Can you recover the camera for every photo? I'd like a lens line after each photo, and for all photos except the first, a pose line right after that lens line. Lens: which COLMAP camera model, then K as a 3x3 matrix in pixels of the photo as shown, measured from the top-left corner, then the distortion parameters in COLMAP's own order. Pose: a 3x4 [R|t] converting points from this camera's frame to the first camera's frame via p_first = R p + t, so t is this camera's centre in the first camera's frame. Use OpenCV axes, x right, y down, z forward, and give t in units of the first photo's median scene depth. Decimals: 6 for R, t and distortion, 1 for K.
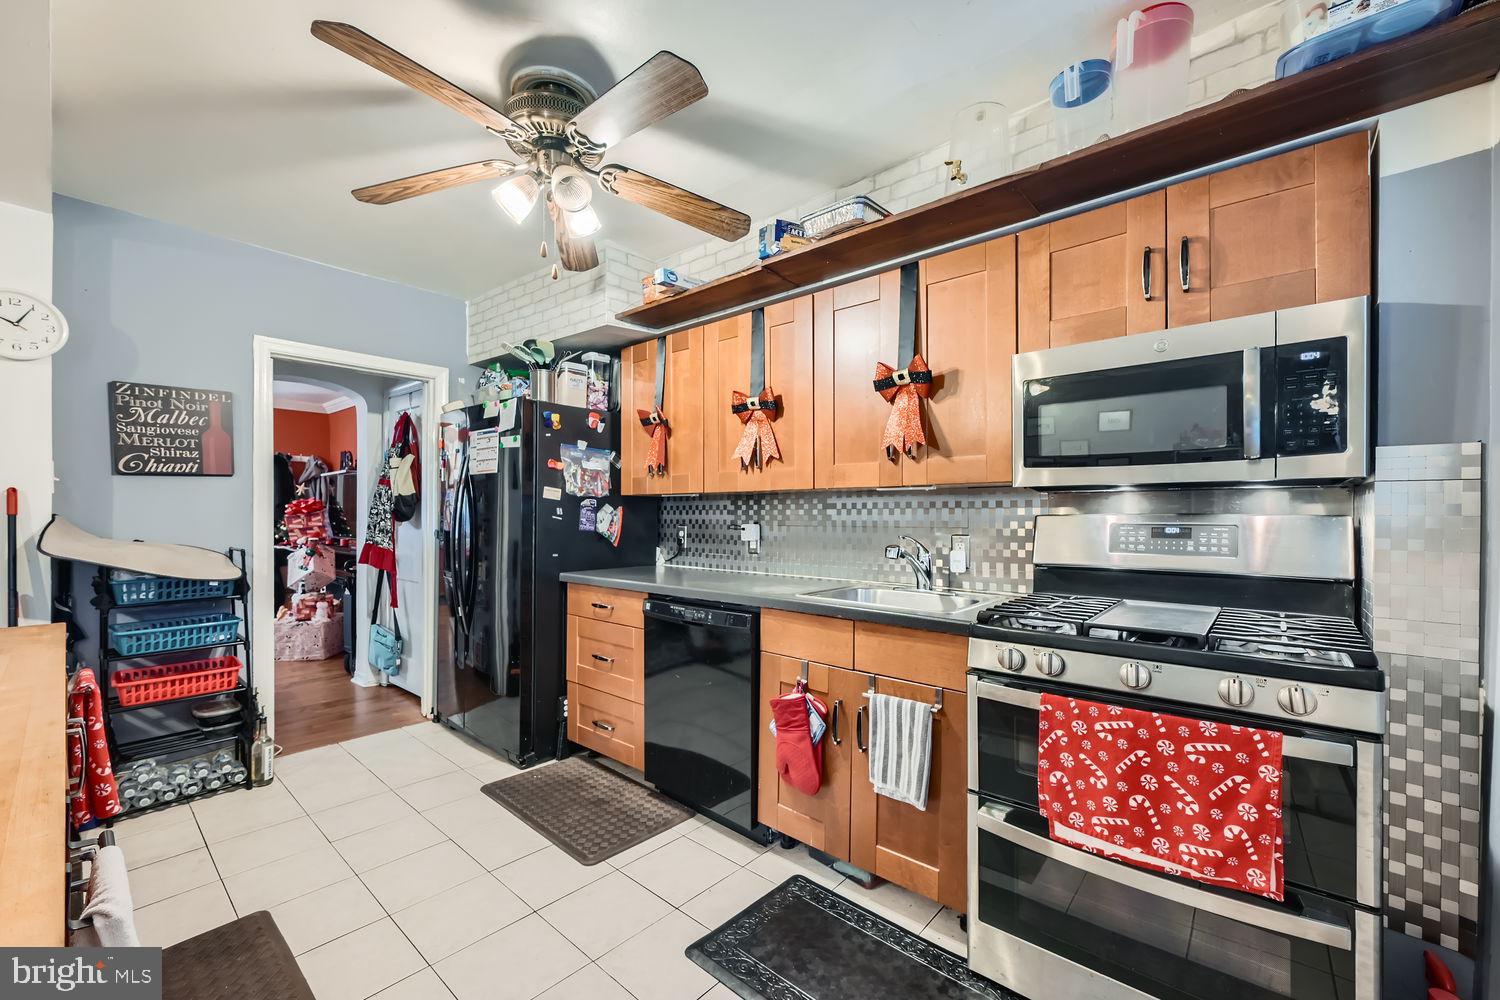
lens RADIAL K [[598.3, 0, 751.8], [0, 598.3, 514.2], [0, 0, 1]] dist [0.001339, 0.000014]
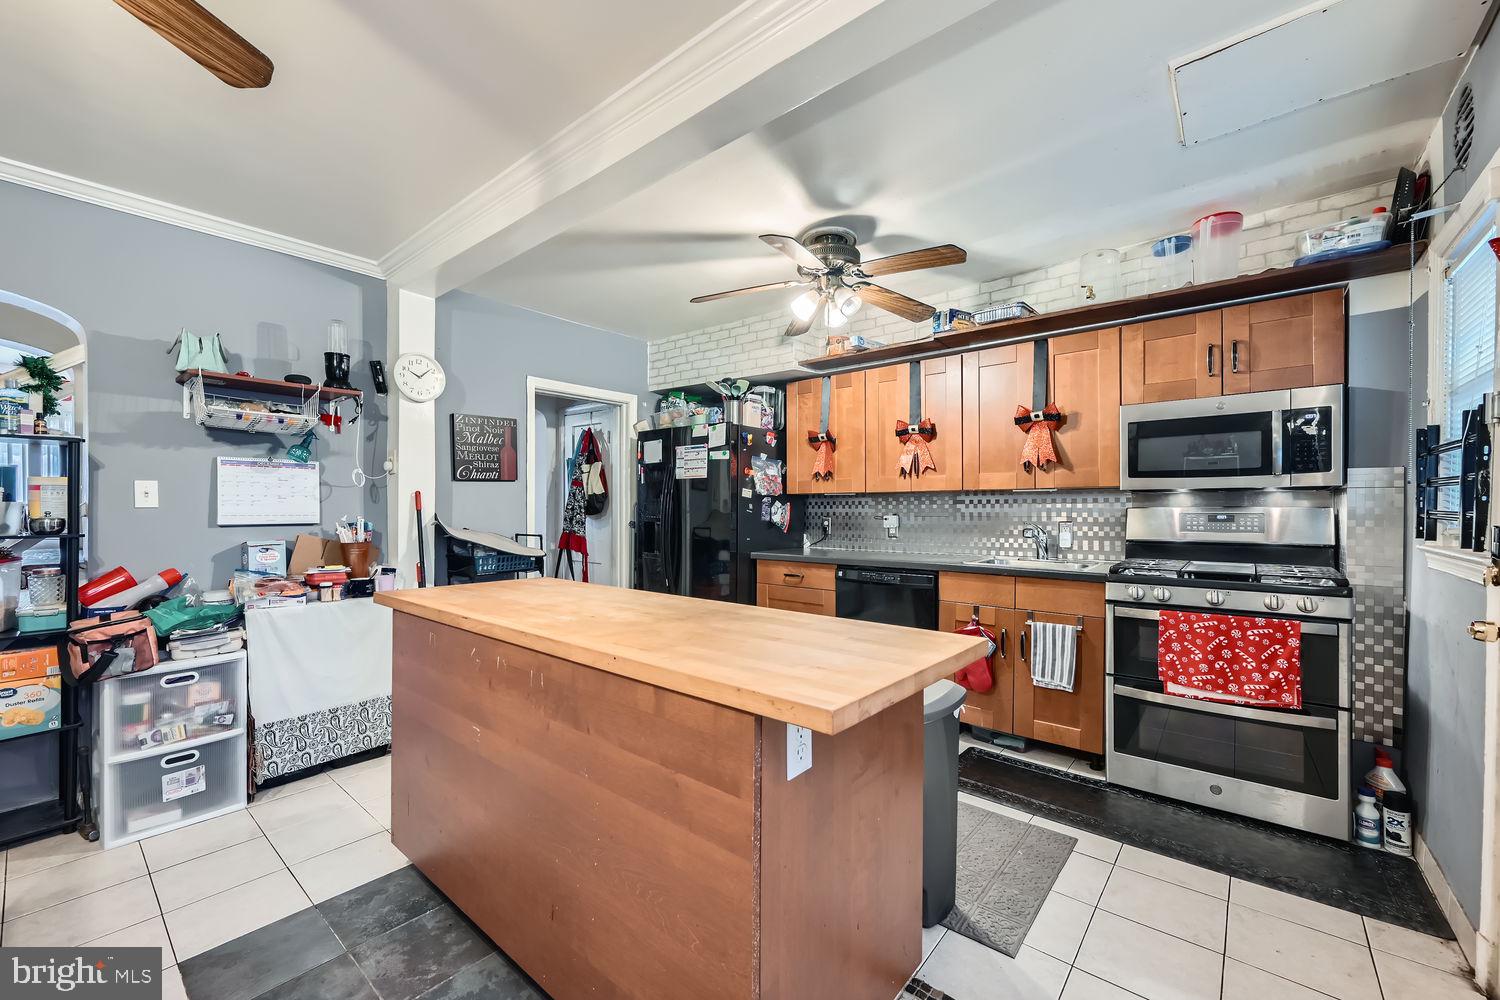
lens RADIAL K [[598.3, 0, 745.4], [0, 598.3, 509.7], [0, 0, 1]] dist [0.001339, 0.000014]
pose [[0.999782, -0.003090, 0.020646, -0.512578], [0.003062, 0.999994, 0.001397, 0.001081], [-0.020650, -0.001333, 0.999786, -0.485169]]
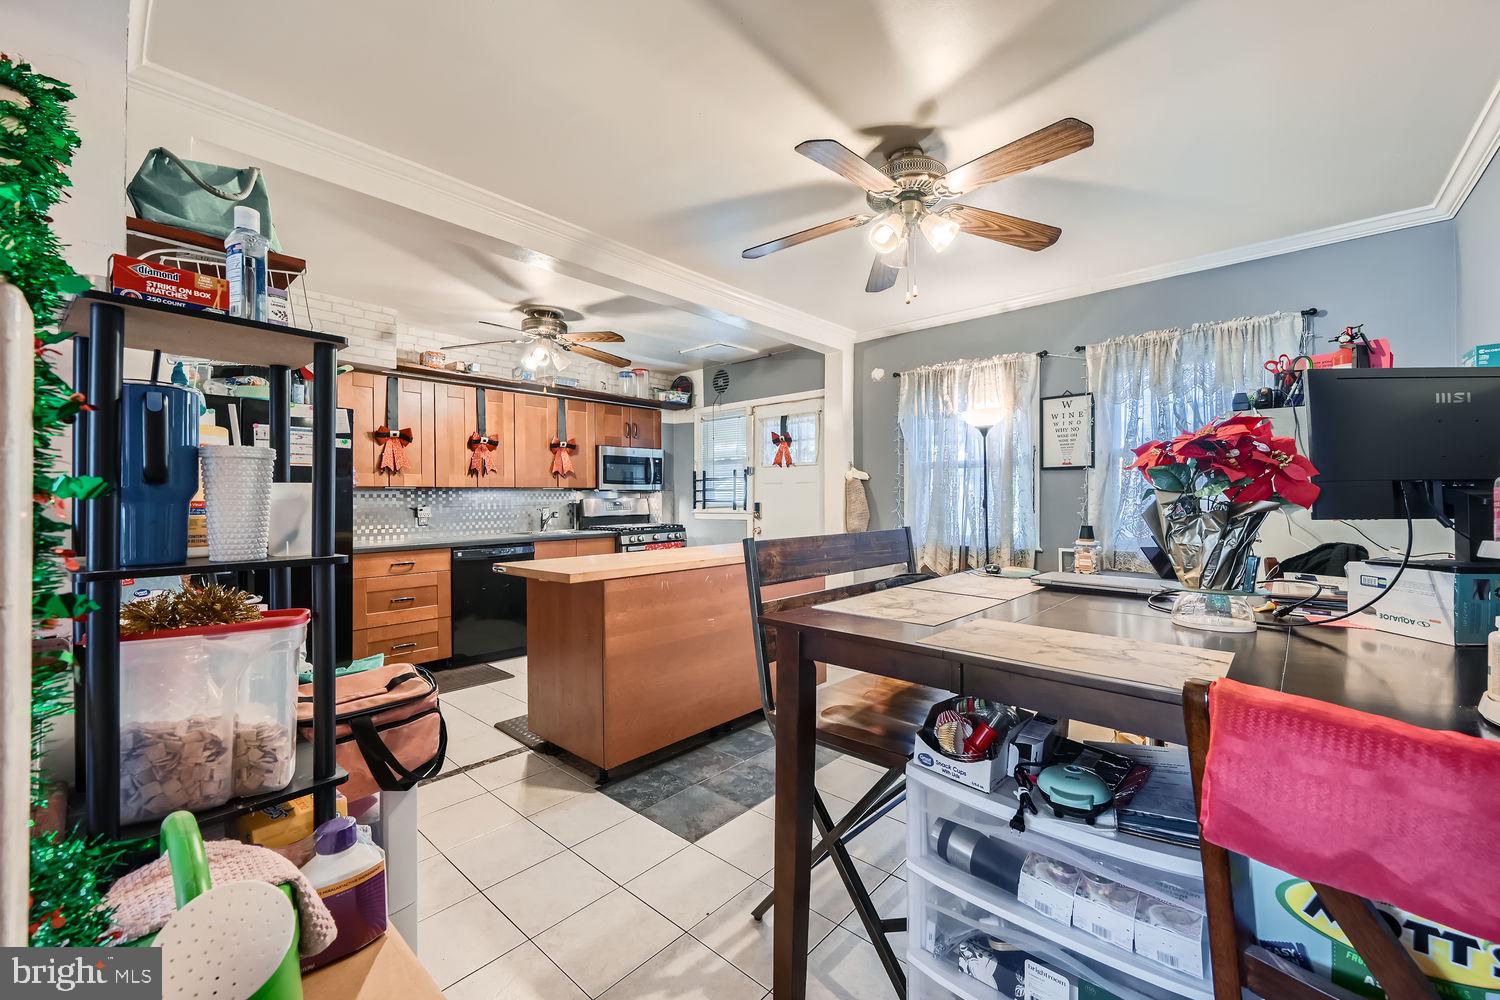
lens RADIAL K [[598.3, 0, 765.2], [0, 598.3, 496.4], [0, 0, 1]] dist [0.001339, 0.000014]
pose [[-0.014219, 0.000198, 0.999899, -2.256894], [0.011007, 0.999939, -0.000041, -0.001777], [-0.999838, 0.011005, -0.014220, 0.190627]]
